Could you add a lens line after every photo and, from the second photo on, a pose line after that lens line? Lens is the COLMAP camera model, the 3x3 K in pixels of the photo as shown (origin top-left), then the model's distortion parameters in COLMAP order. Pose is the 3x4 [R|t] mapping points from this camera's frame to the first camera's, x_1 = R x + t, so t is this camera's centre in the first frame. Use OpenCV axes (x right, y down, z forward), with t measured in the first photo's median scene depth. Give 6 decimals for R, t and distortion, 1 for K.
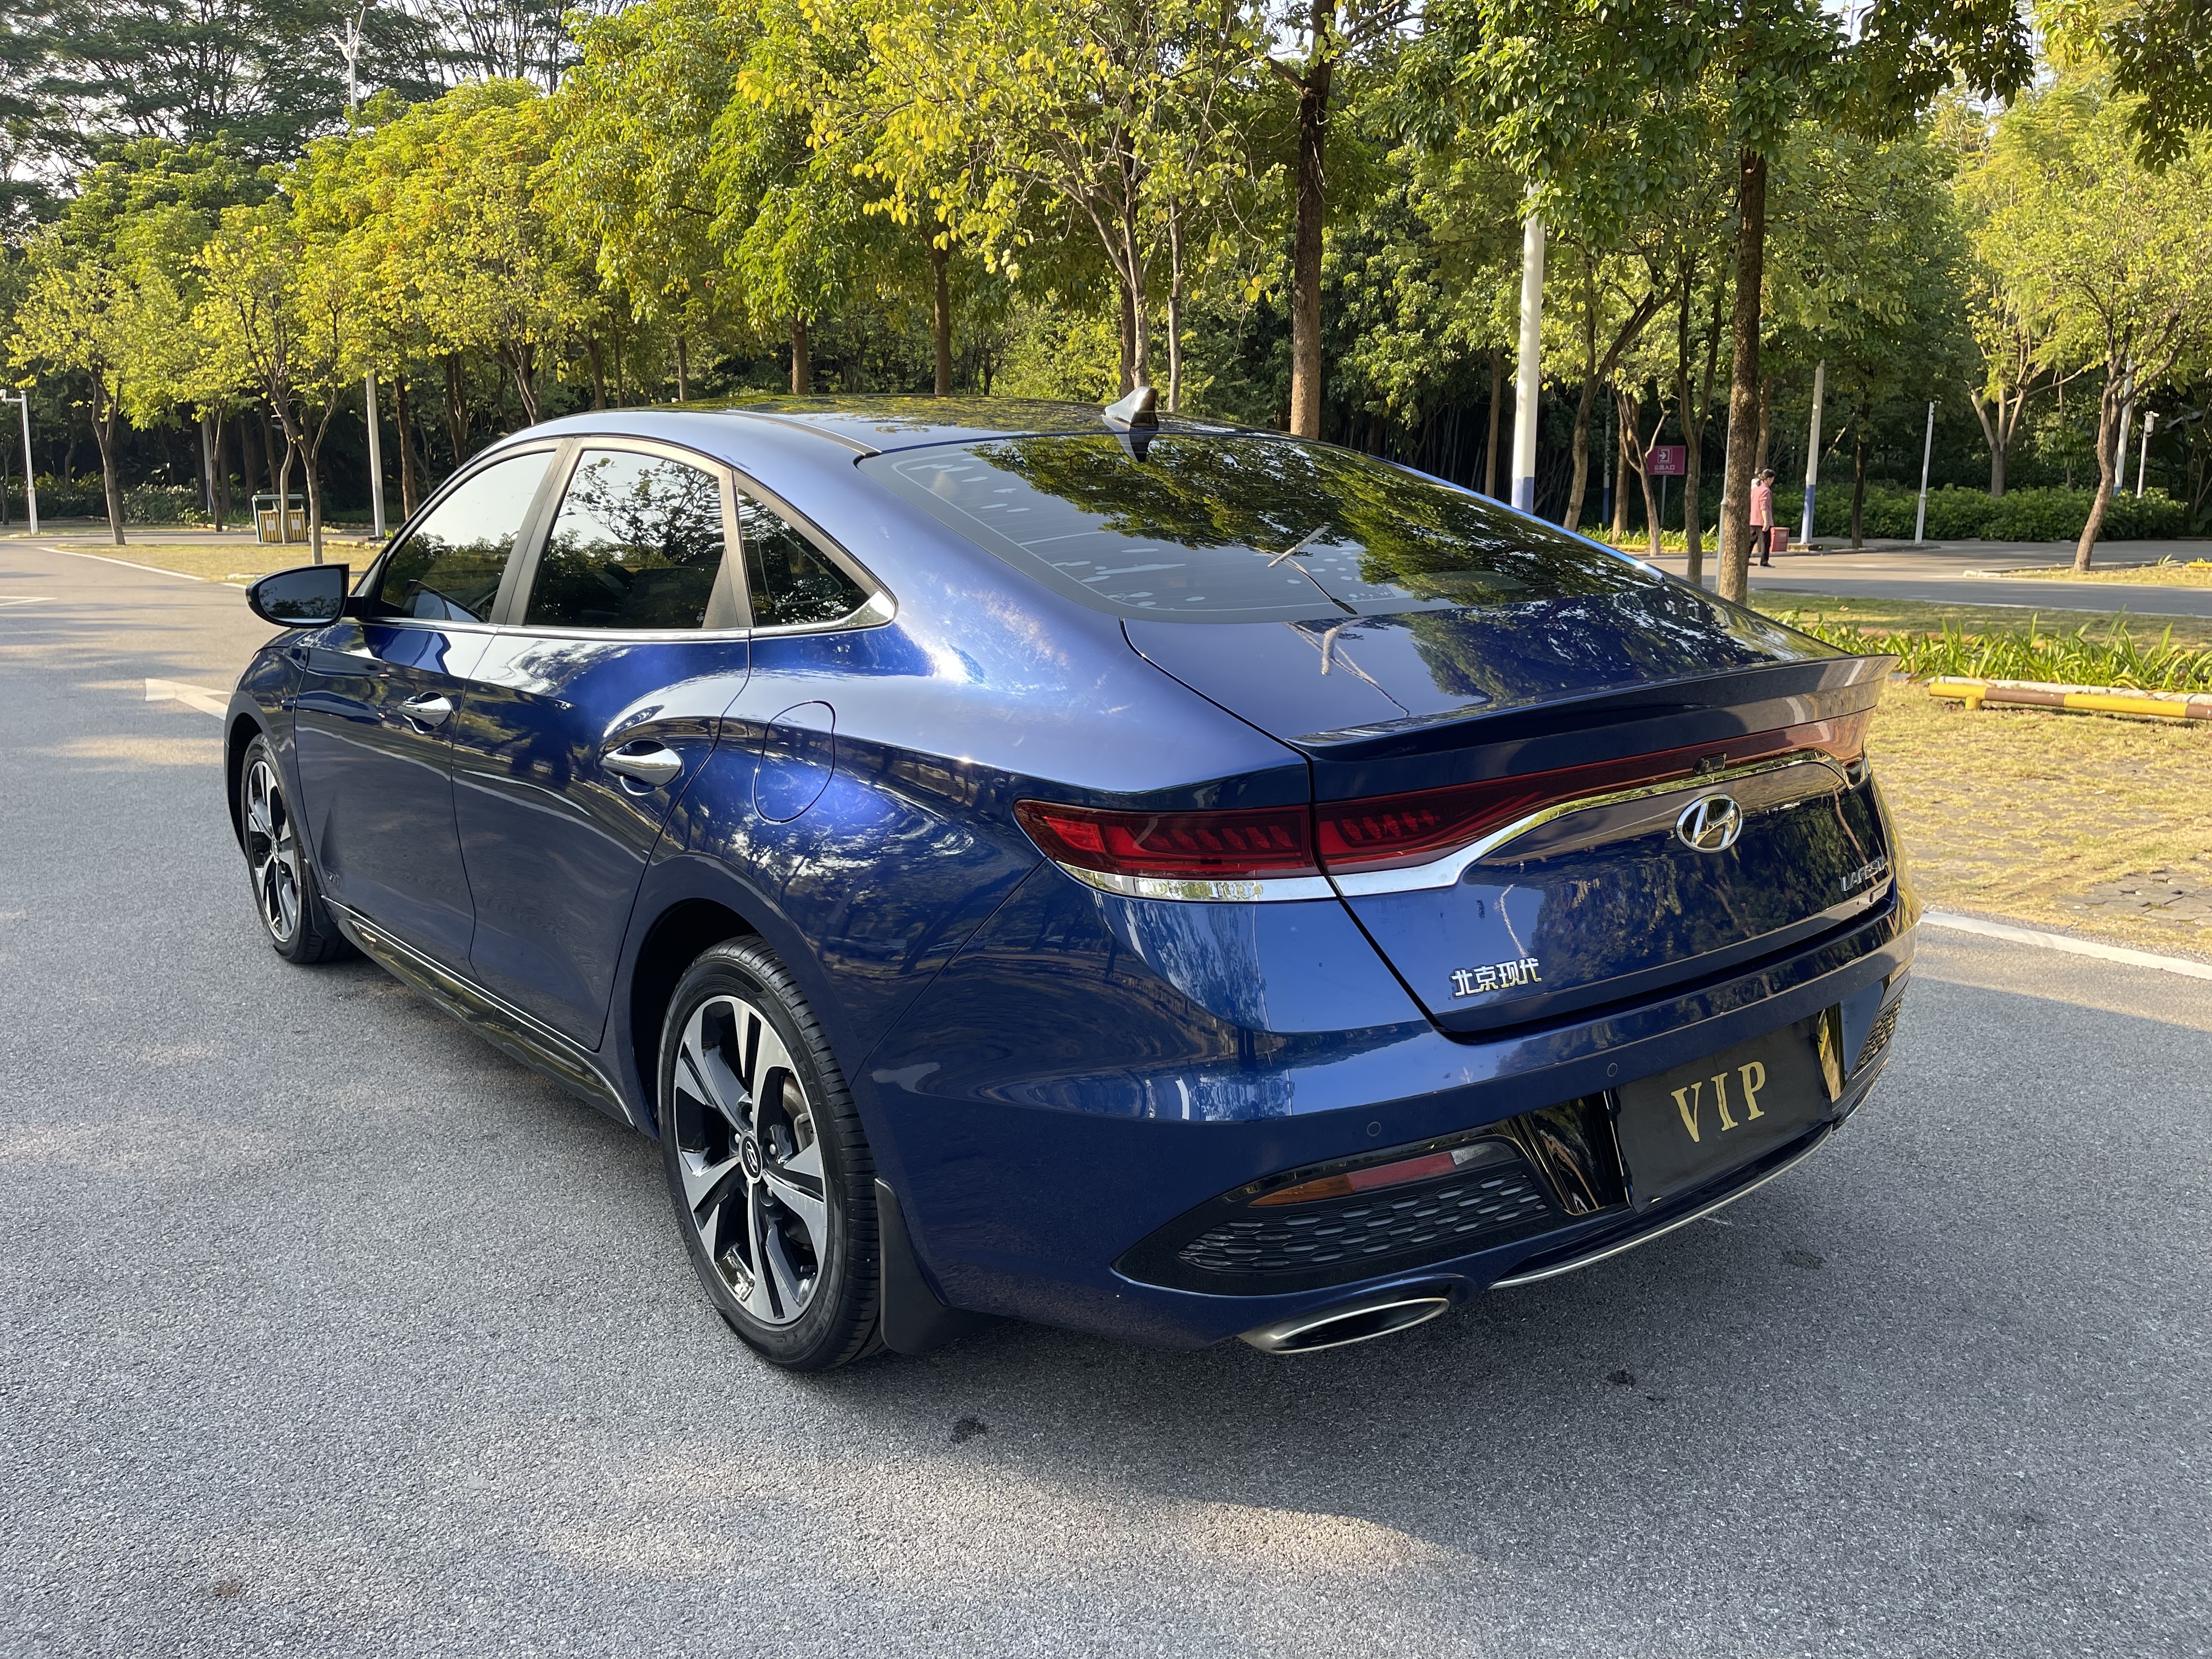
lens RADIAL K [[1673.3, 0, 1129.5], [0, 1673.3, 830.7], [0, 0, 1]] dist [0.072290, -0.096662]
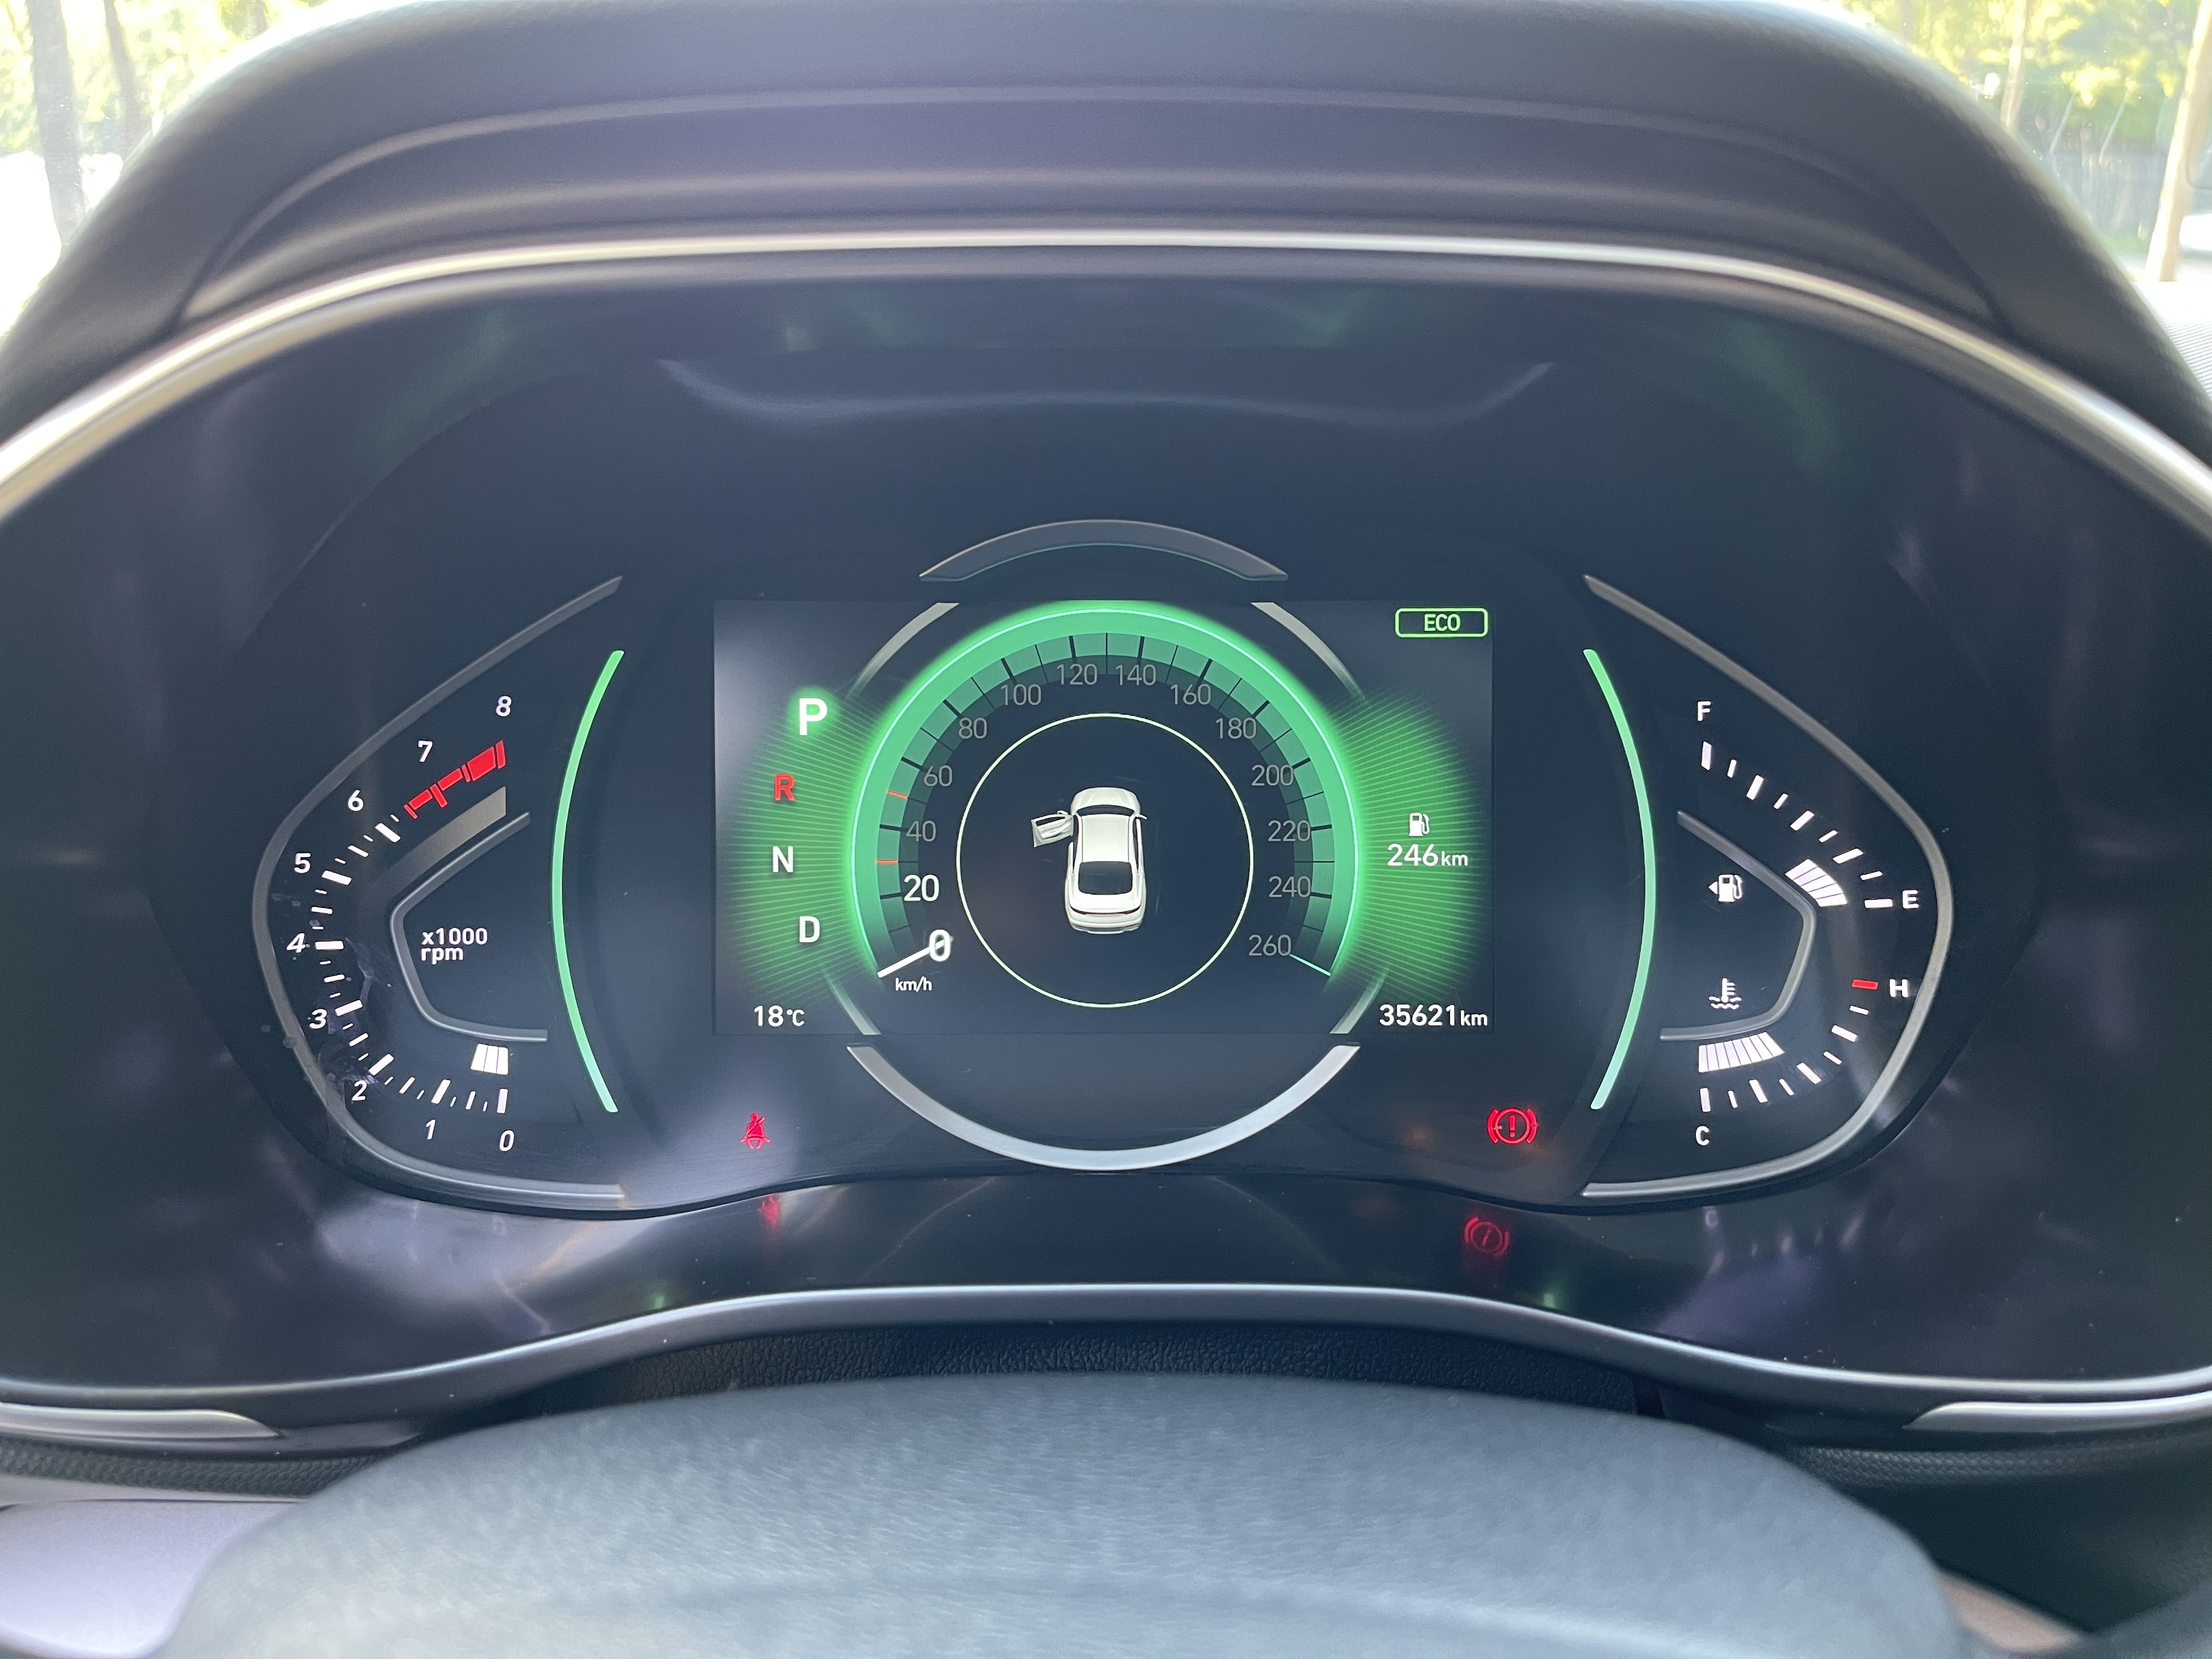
lens RADIAL K [[1673.3, 0, 1137.4], [0, 1673.3, 843.1], [0, 0, 1]] dist [0.072290, -0.096662]
pose [[0.776995, 0.237482, -0.582994, -0.056962], [-0.142451, 0.968418, 0.204630, -0.026787], [0.613178, -0.075949, 0.786285, 0.177207]]
